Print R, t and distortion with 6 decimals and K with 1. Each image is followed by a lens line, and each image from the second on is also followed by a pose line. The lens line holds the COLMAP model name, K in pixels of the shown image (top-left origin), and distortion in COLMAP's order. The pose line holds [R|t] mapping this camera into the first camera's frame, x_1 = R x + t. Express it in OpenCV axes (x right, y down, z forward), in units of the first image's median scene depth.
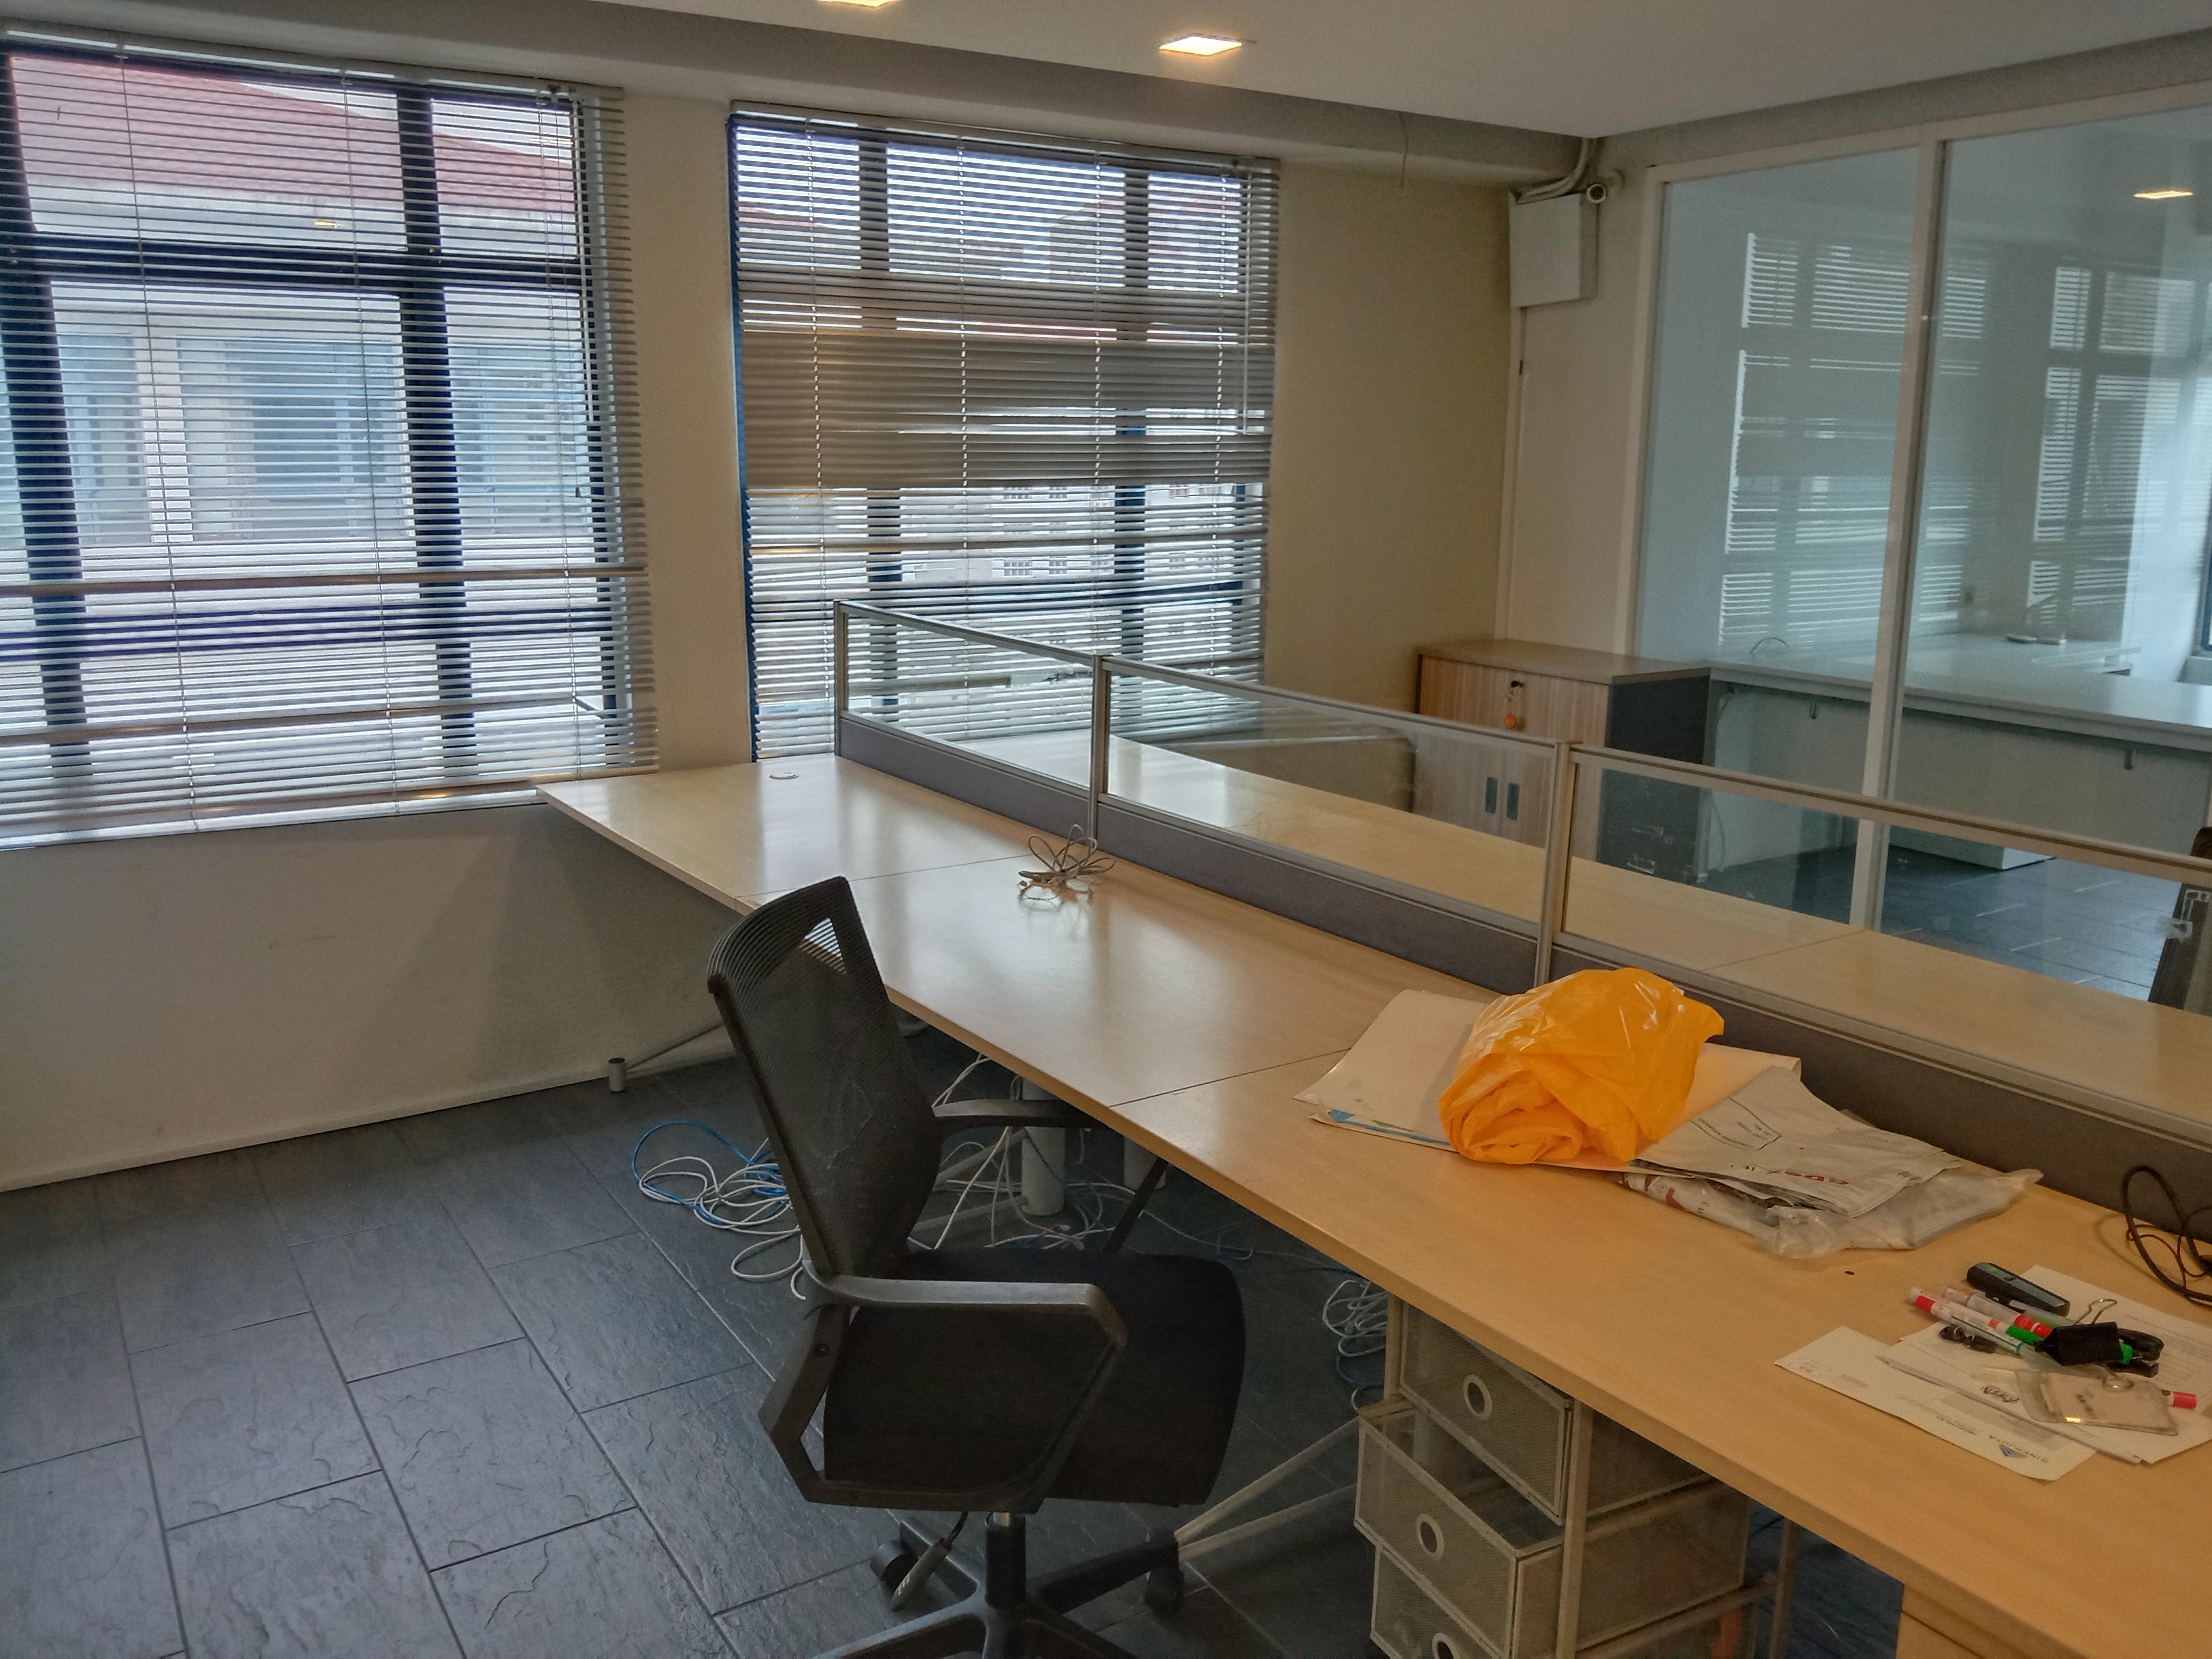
lens RADIAL K [[1704.0, 0, 1107.7], [0, 1704.0, 895.5], [0, 0, 1]] dist [0.170779, -0.316800]
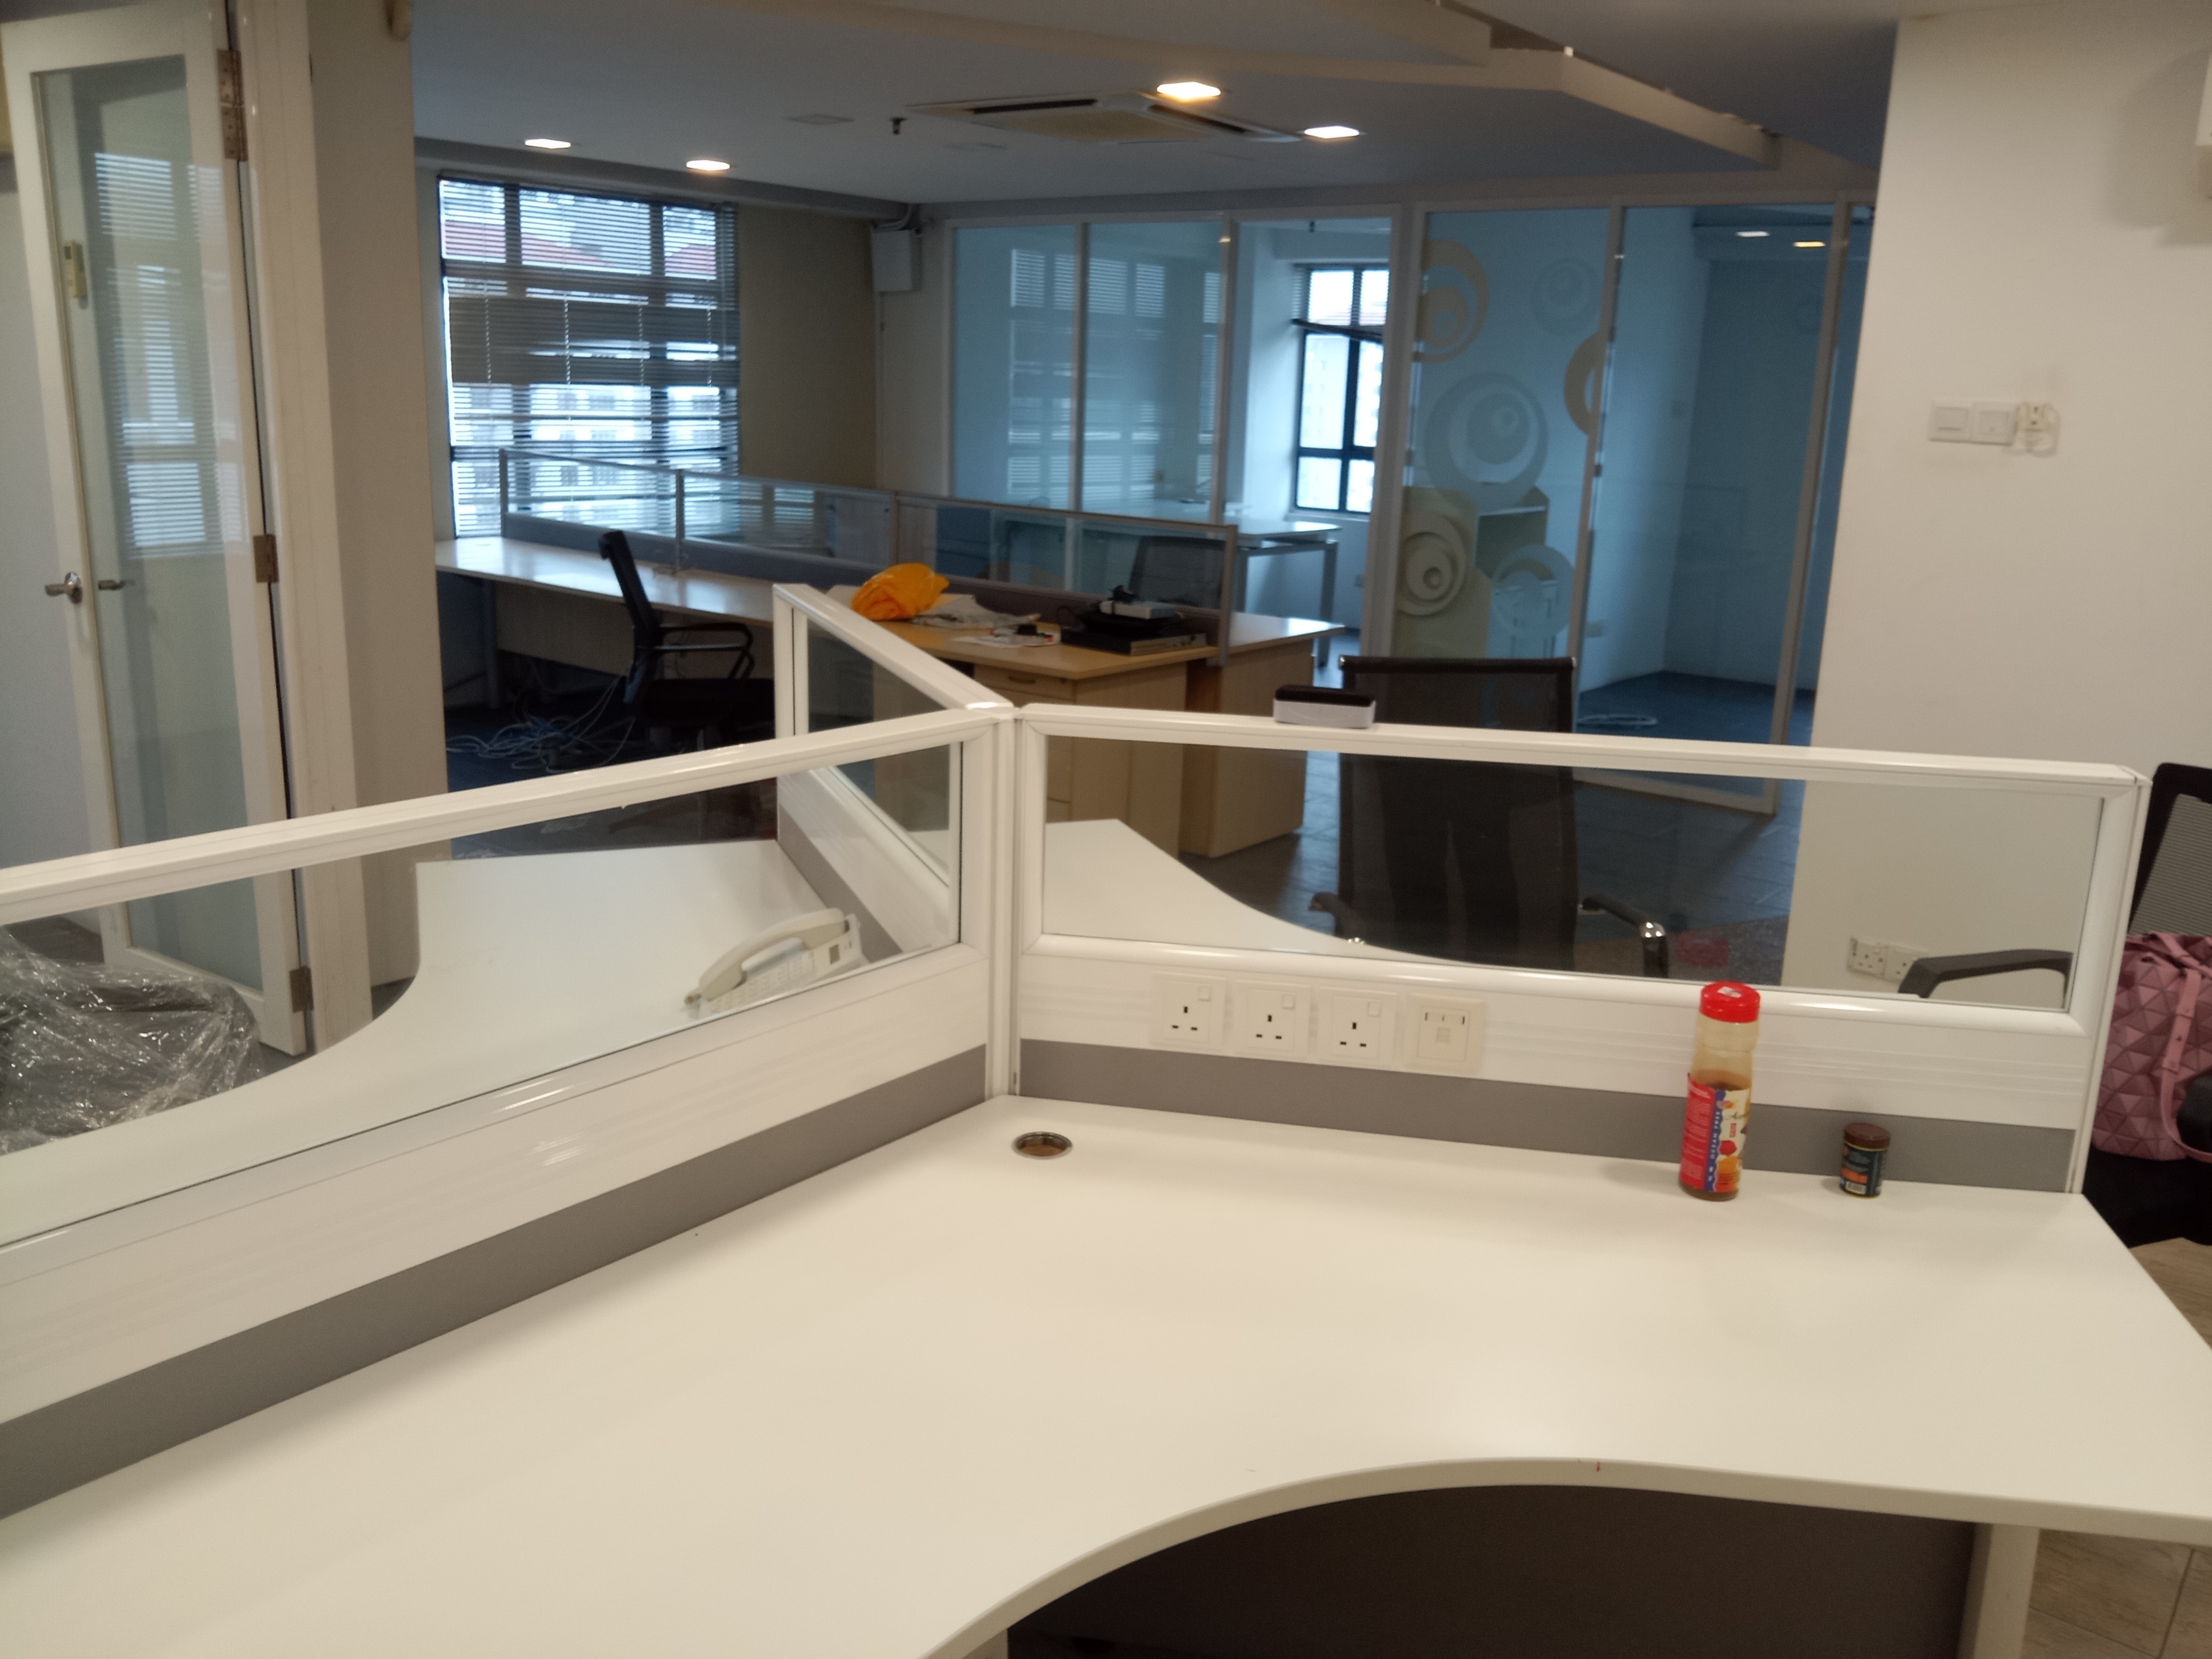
lens RADIAL K [[1820.3, 0, 1119.6], [0, 1820.3, 825.7], [0, 0, 1]] dist [0.041908, -0.075041]
pose [[0.942236, -0.048645, 0.331400, -0.181281], [0.049500, 0.998757, 0.005864, 0.209793], [-0.331273, 0.010879, 0.943472, -0.865353]]
